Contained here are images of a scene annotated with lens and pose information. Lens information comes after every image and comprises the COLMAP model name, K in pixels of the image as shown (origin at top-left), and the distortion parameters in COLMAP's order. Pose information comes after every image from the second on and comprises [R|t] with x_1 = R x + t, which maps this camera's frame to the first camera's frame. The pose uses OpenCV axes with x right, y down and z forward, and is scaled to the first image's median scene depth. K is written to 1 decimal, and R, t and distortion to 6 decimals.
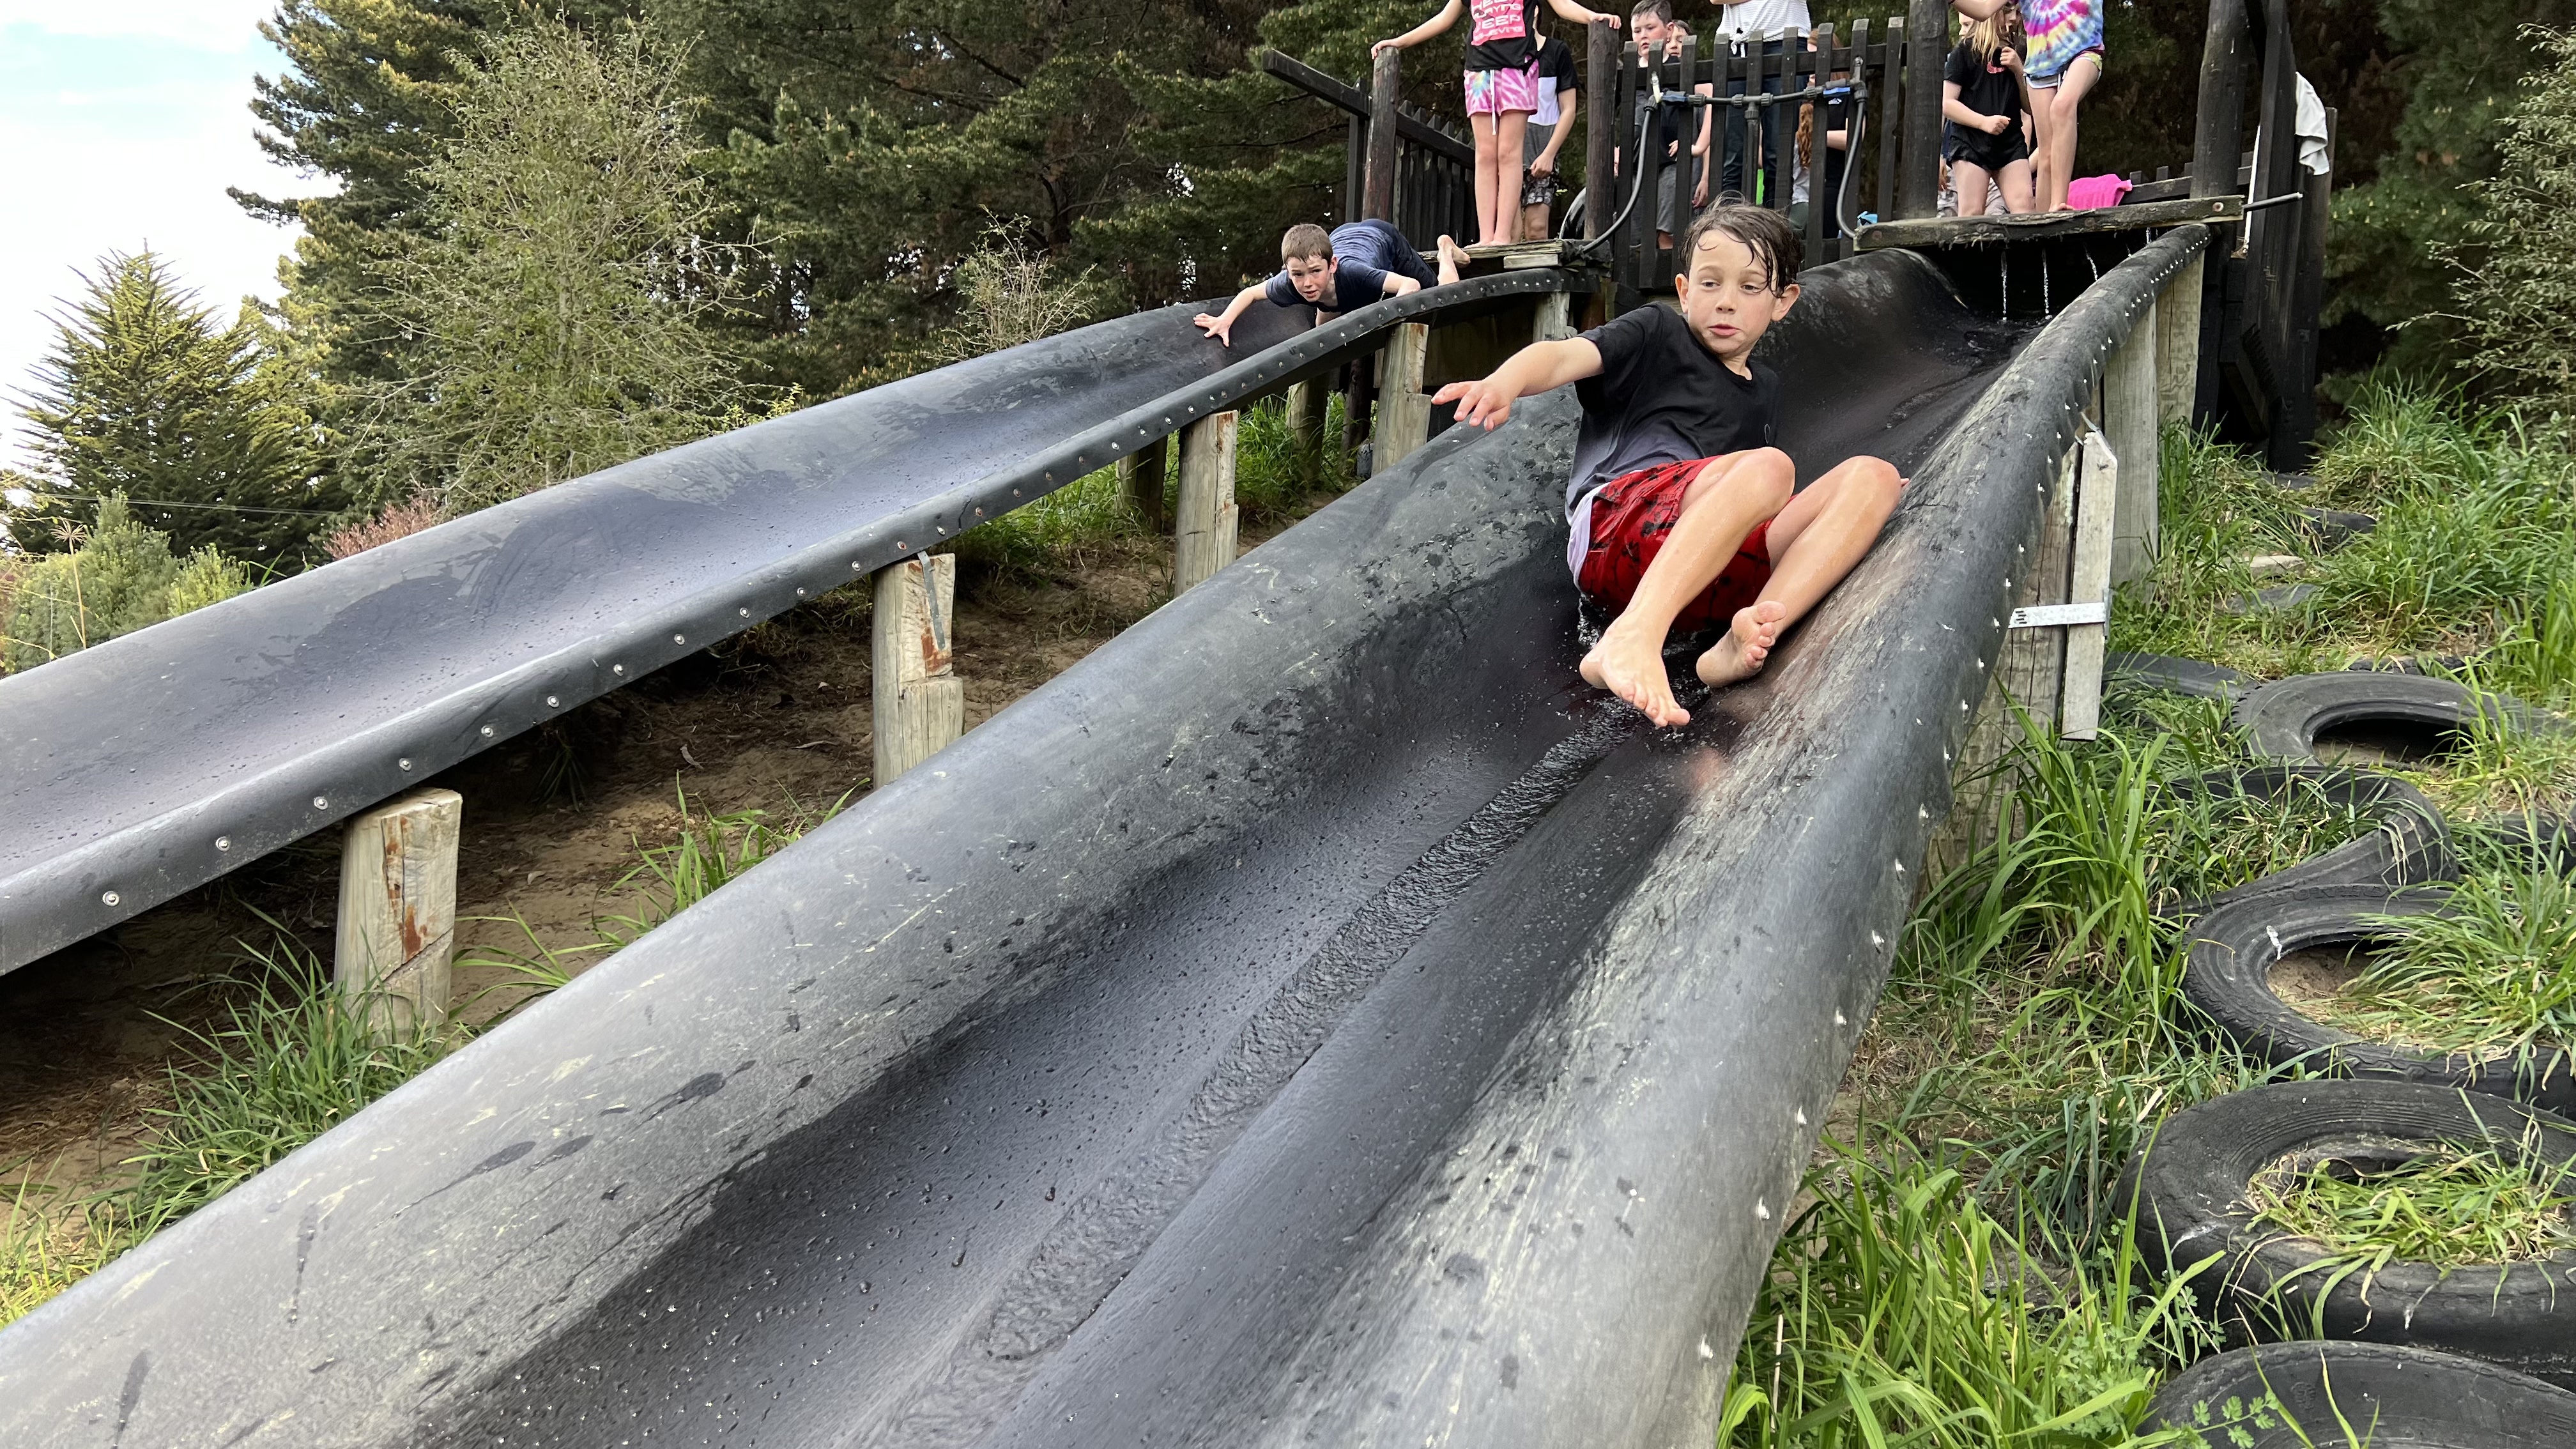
lens RADIAL K [[1907.1, 0, 1276.1], [0, 1907.1, 721.0], [0, 0, 1]] dist [0.027953, -0.040314]
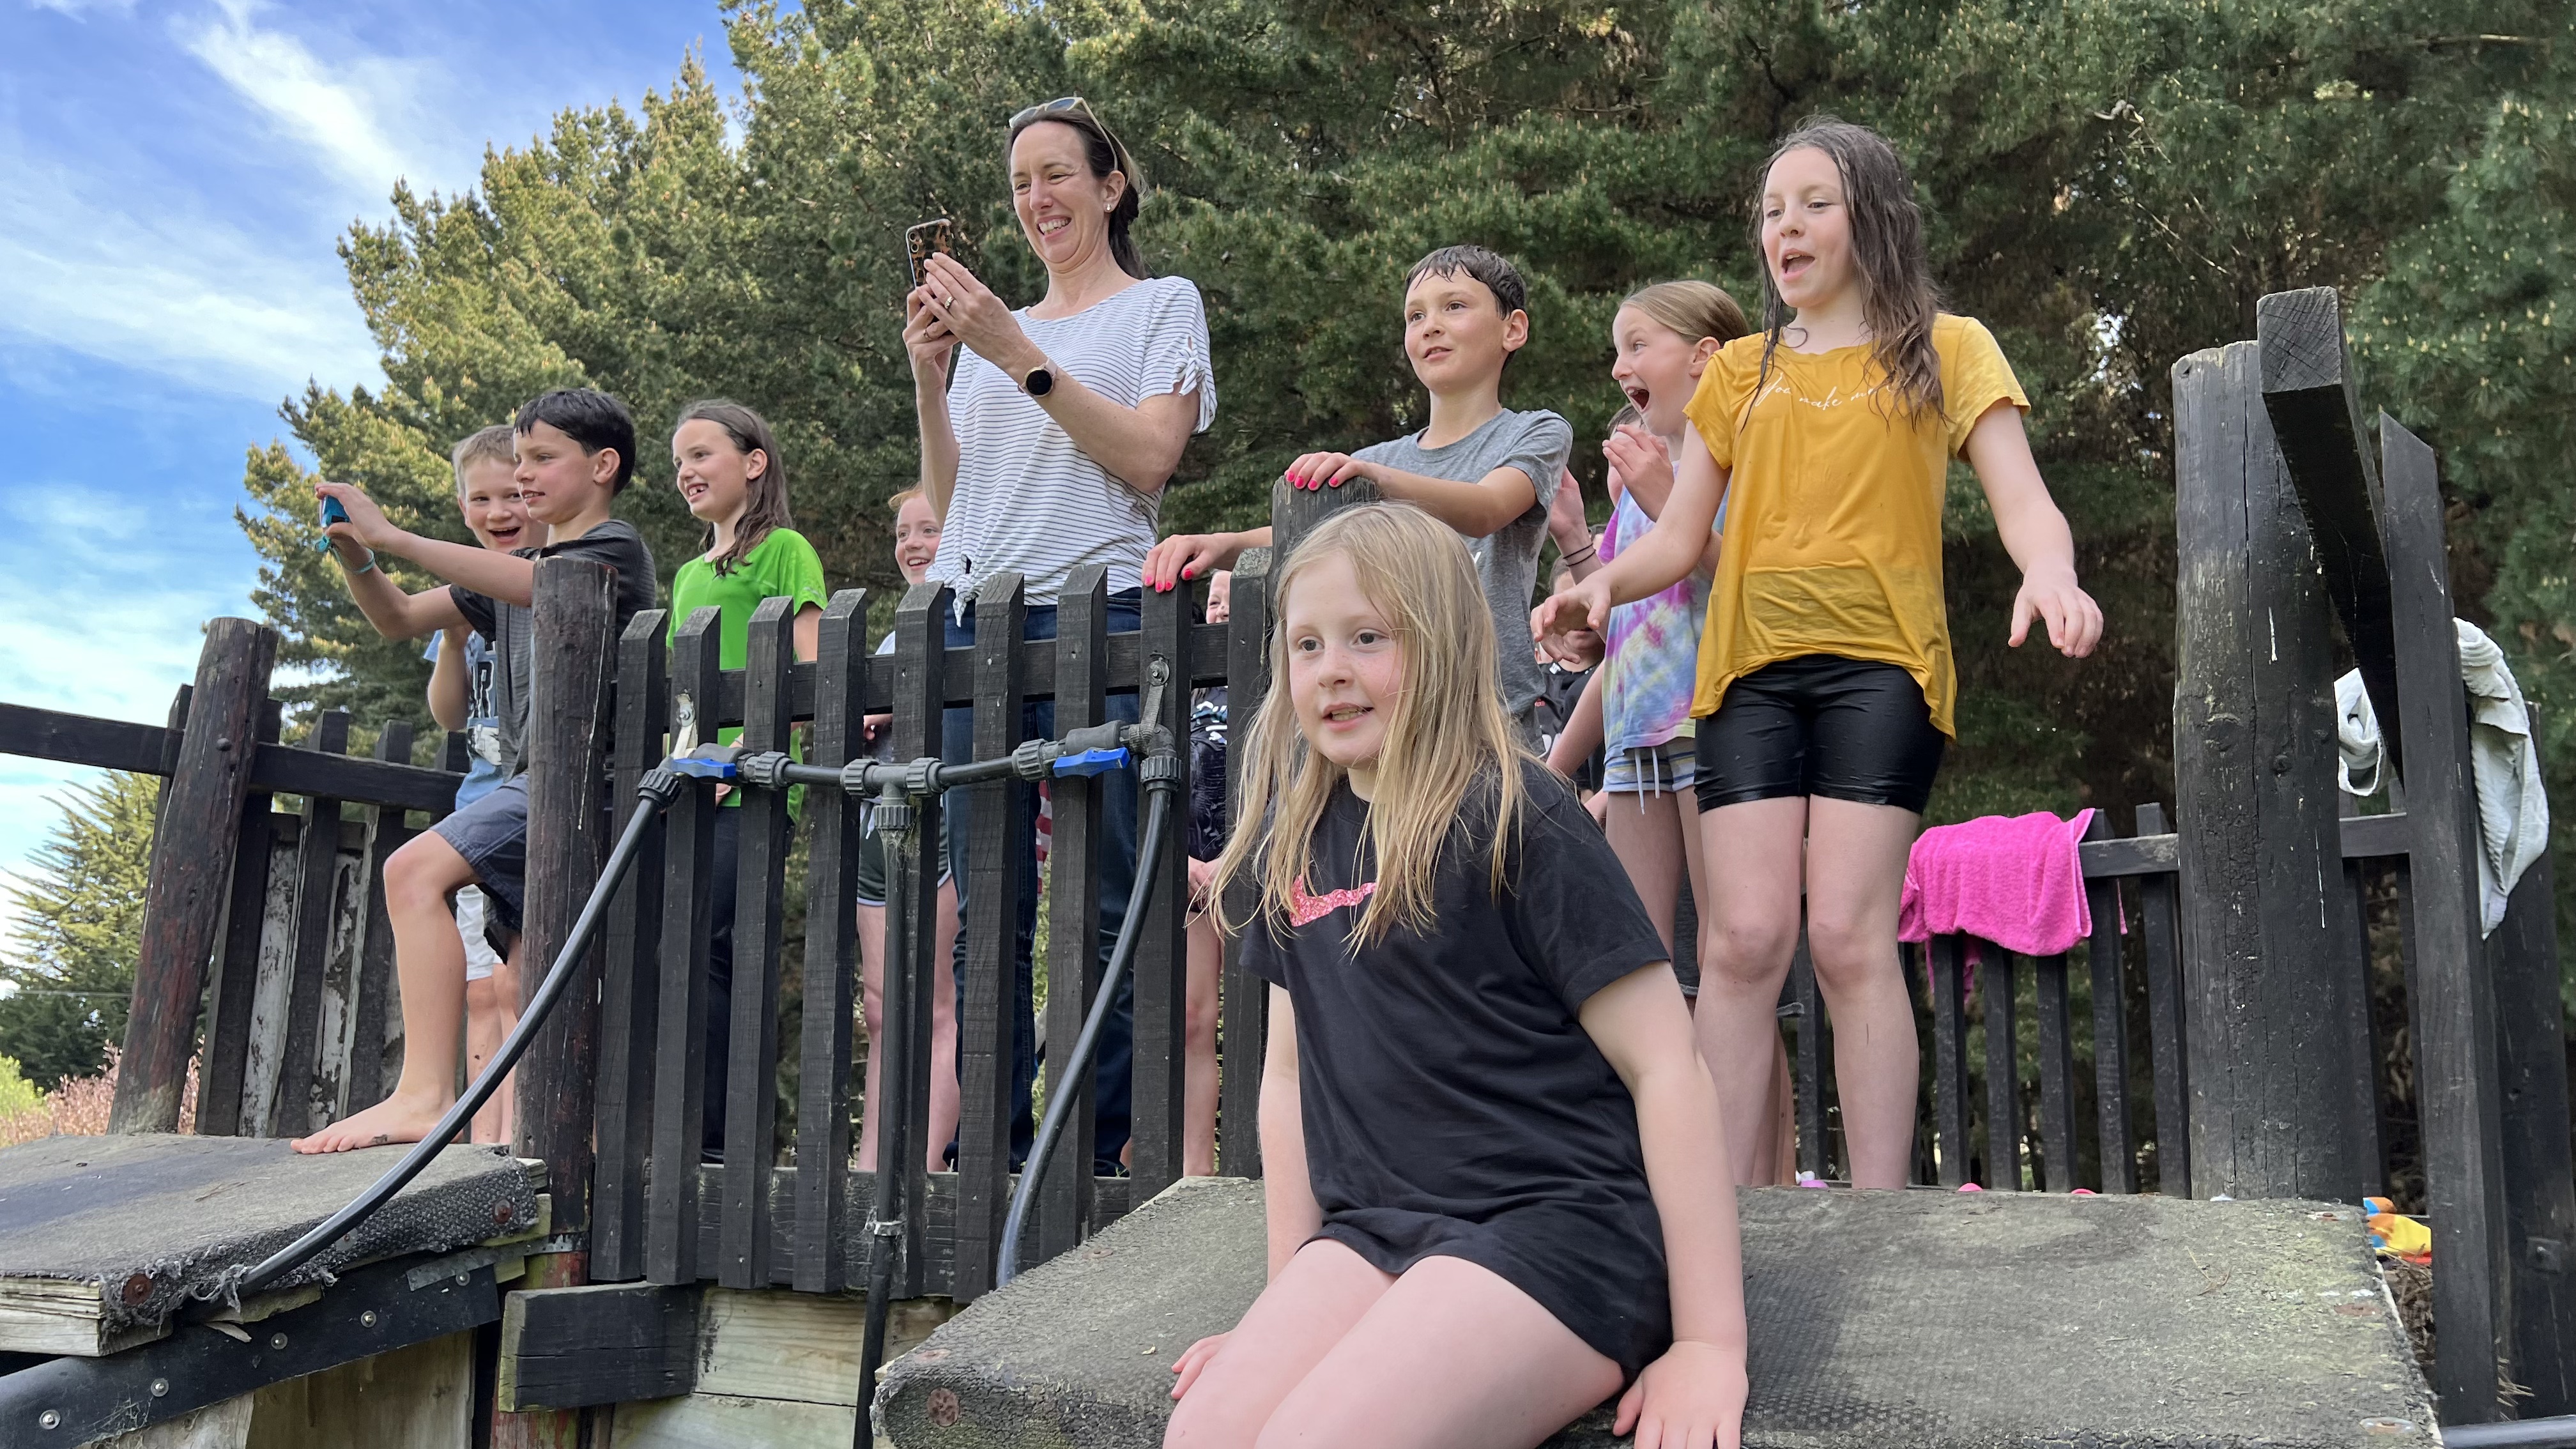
lens RADIAL K [[1907.1, 0, 1293.0], [0, 1907.1, 731.1], [0, 0, 1]] dist [0.027953, -0.040314]
pose [[0.999423, -0.019970, -0.027481, 0.088537], [0.013343, 0.974713, -0.223061, -0.068524], [0.031241, 0.222566, 0.974417, 0.179526]]
